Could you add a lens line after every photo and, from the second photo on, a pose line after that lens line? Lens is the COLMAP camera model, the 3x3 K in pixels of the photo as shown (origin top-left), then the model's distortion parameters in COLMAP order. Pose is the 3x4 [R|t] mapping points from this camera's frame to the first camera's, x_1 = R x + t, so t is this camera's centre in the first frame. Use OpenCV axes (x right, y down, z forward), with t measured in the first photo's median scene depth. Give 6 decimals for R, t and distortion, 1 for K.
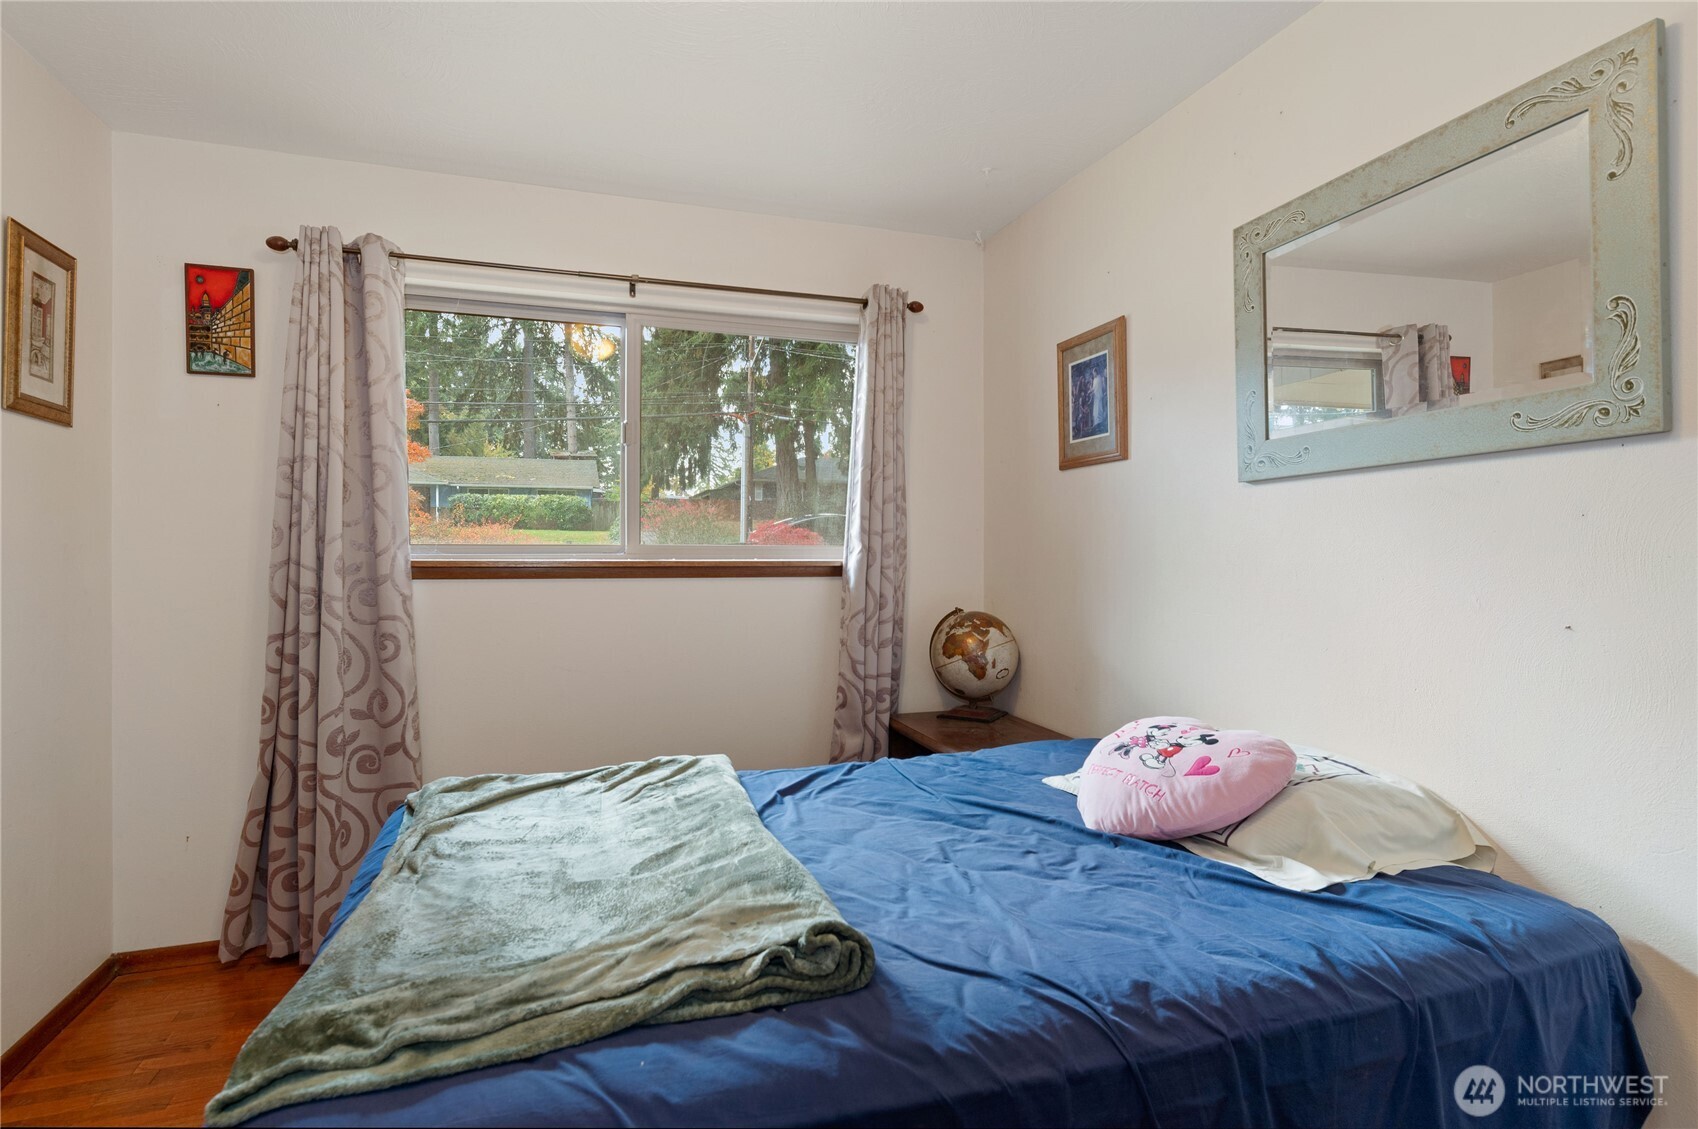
lens RADIAL K [[838.0, 0, 828.8], [0, 838.0, 544.4], [0, 0, 1]] dist [0.007485, -0.000164]
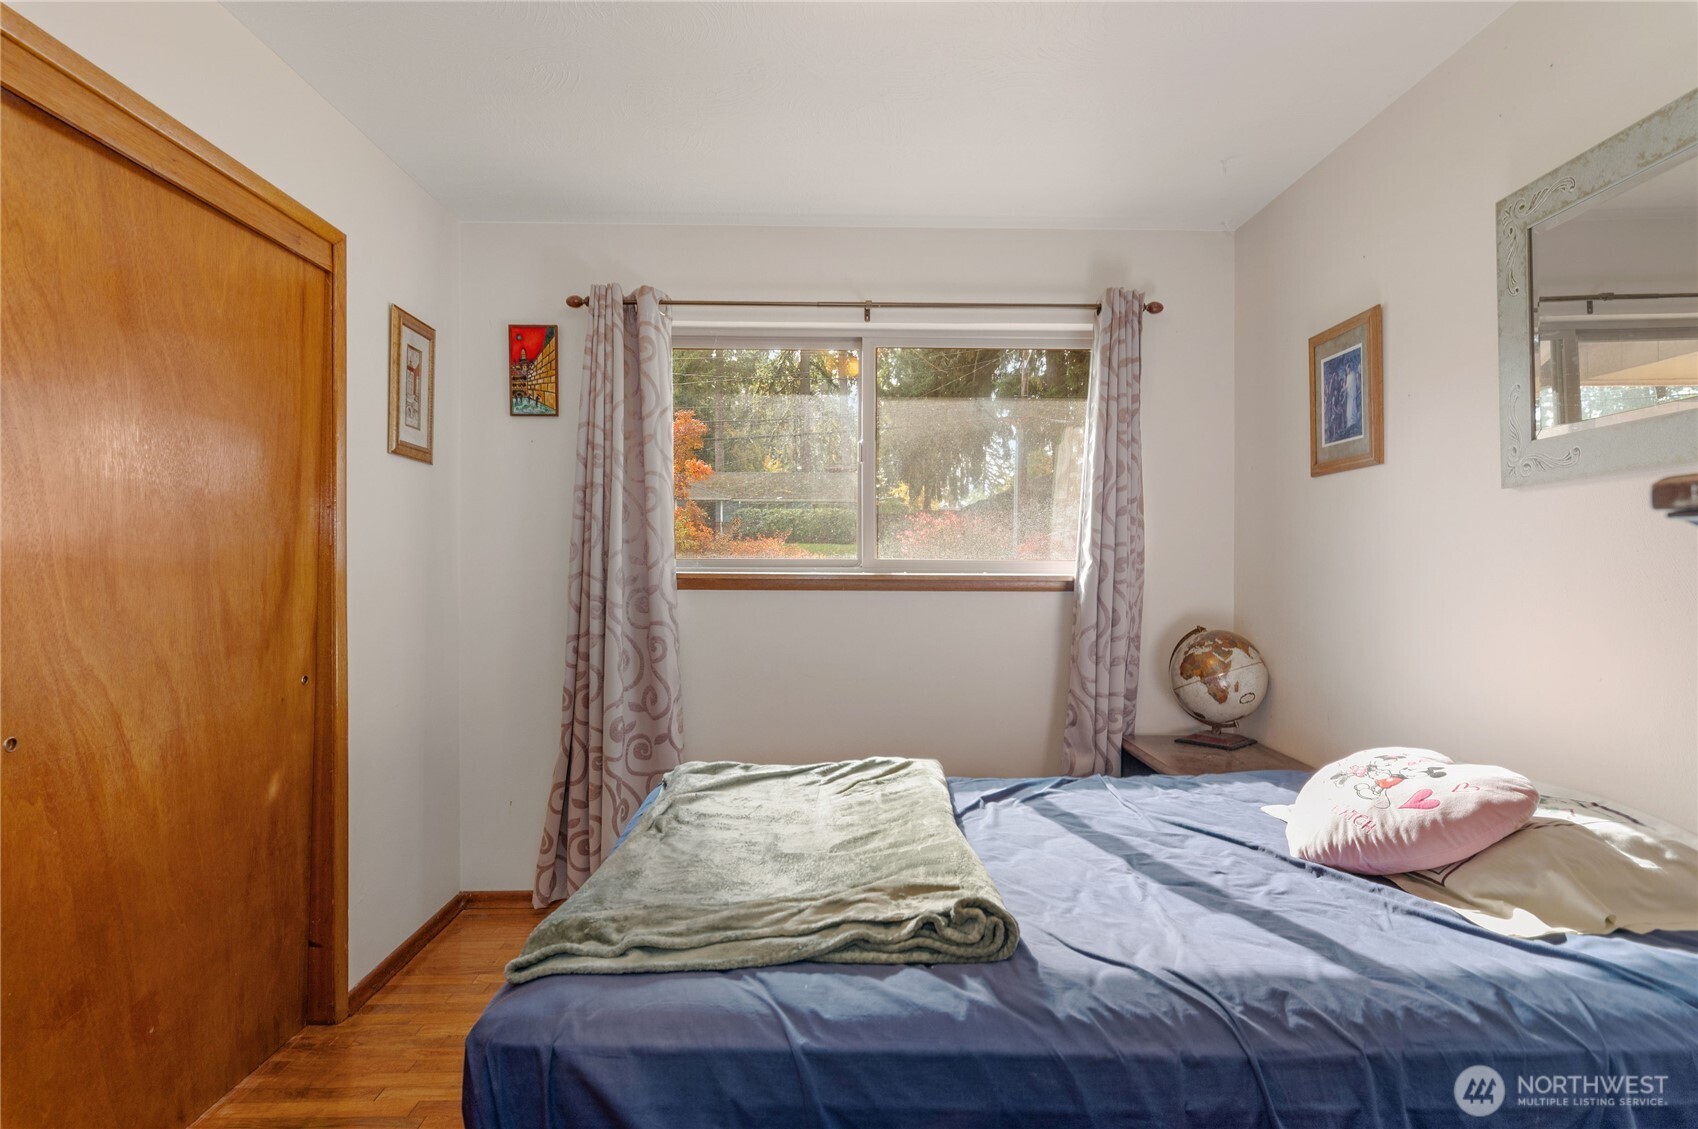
lens RADIAL K [[922.8, 0, 849.9], [0, 922.8, 557.8], [0, 0, 1]] dist [0.003594, -0.002062]
pose [[0.951637, -0.000322, -0.307223, 0.133378], [0.000371, 1.000000, 0.000101, -0.001619], [0.307223, -0.000210, 0.951637, -0.134851]]
